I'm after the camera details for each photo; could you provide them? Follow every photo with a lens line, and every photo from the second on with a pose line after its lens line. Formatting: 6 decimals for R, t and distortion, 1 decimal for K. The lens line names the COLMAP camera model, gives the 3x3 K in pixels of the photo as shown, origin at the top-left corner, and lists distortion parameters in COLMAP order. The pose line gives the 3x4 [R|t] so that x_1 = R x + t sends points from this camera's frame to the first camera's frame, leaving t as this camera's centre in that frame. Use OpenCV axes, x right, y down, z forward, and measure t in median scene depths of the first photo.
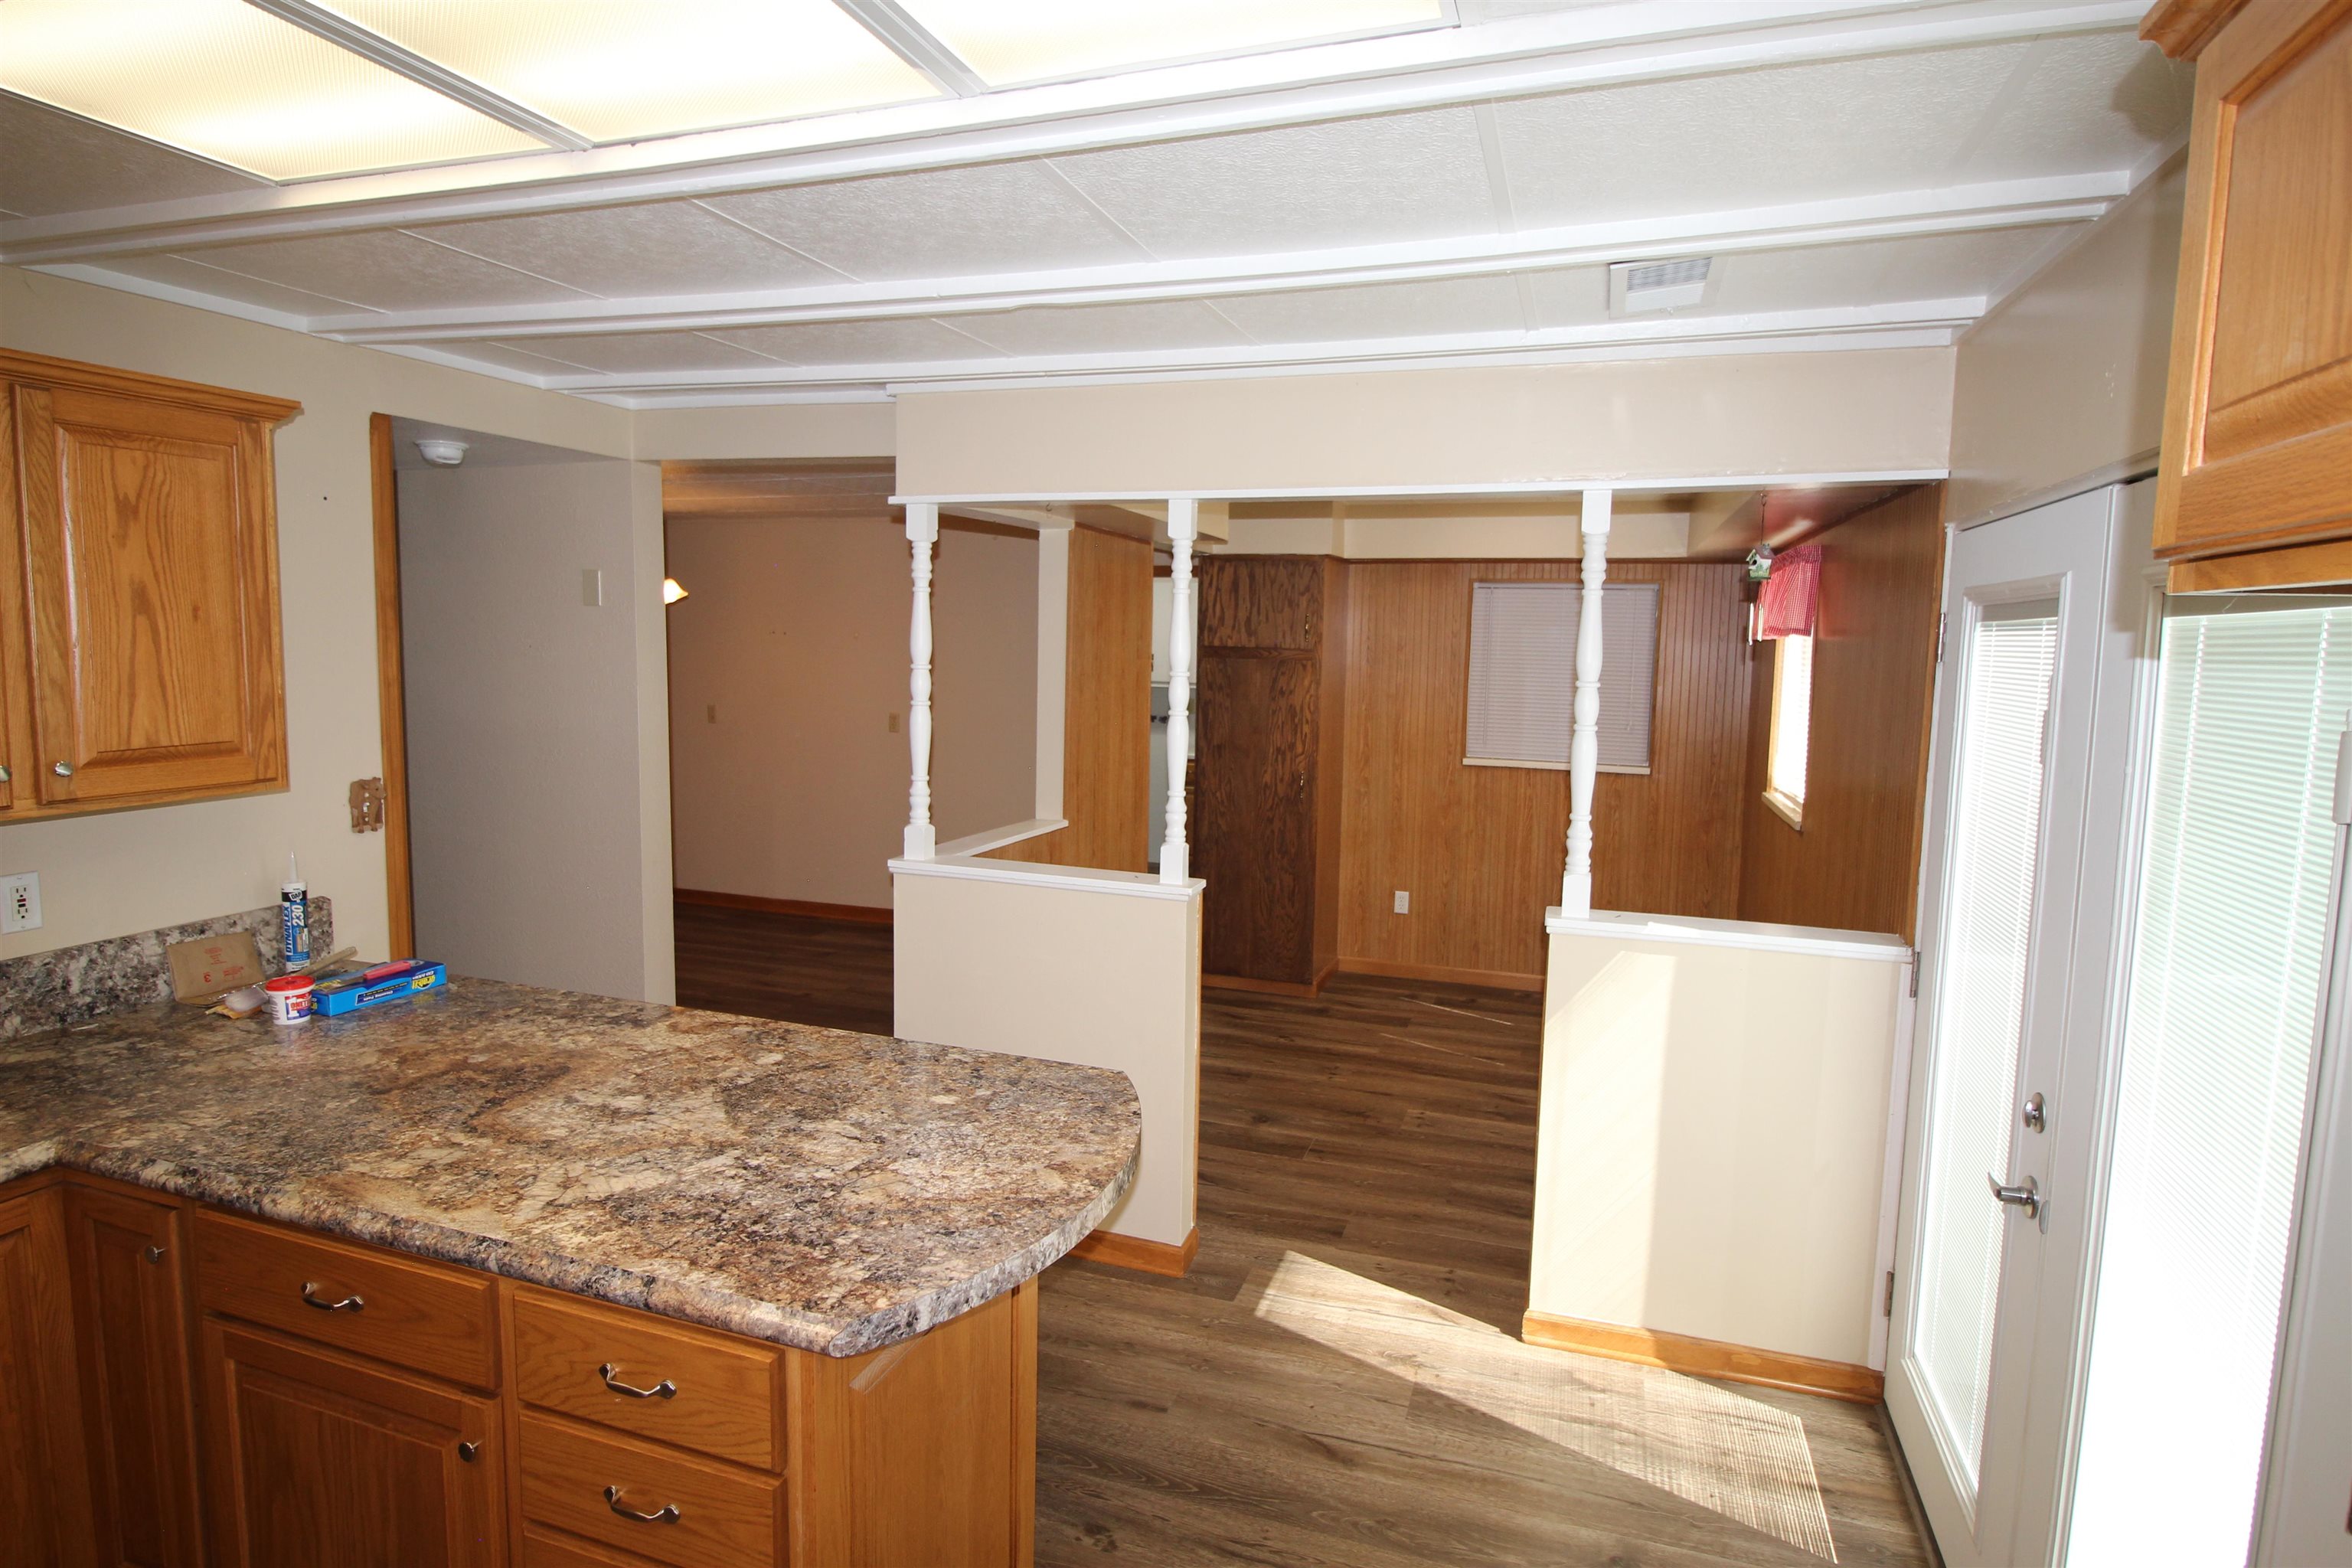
lens RADIAL K [[1247.1, 0, 1168.7], [0, 1247.1, 769.8], [0, 0, 1]] dist [-0.002176, -0.007122]
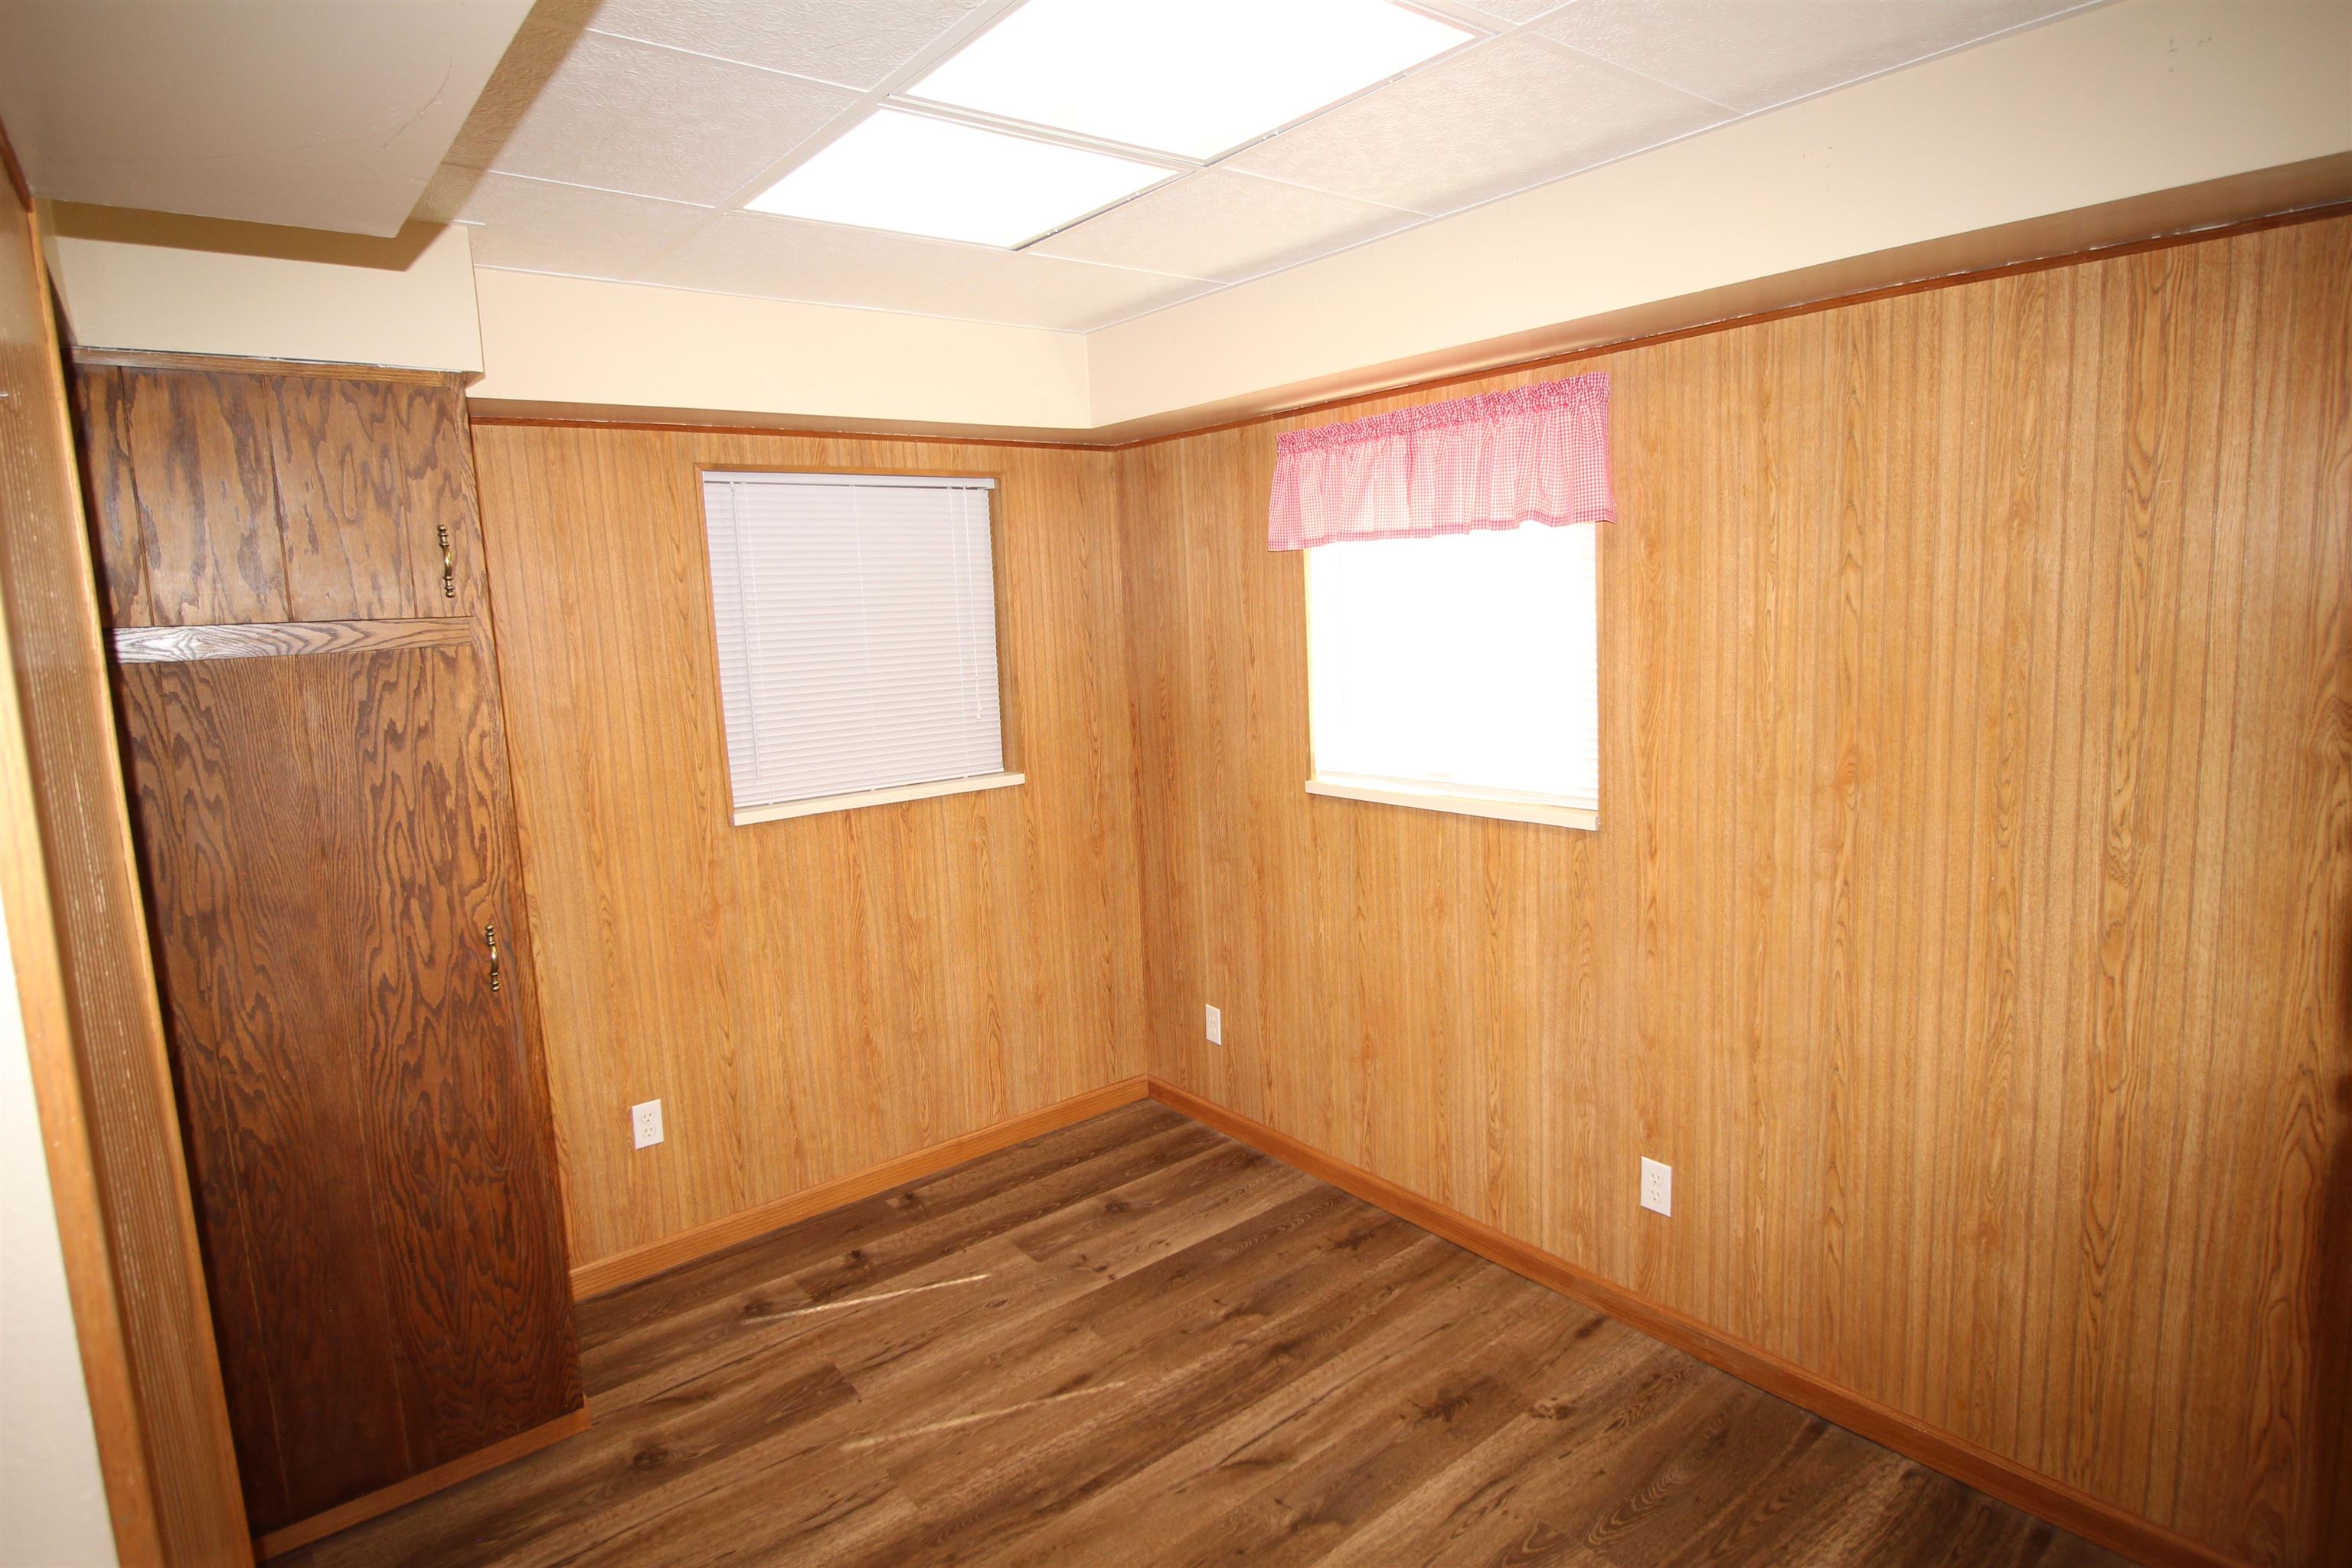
lens RADIAL K [[1247.1, 0, 1164.3], [0, 1247.1, 762.8], [0, 0, 1]] dist [-0.002176, -0.007122]
pose [[0.537146, -0.158996, 0.828368, -0.095842], [0.147641, 0.984635, 0.093253, -0.054242], [-0.830467, 0.072211, 0.552367, 0.591011]]
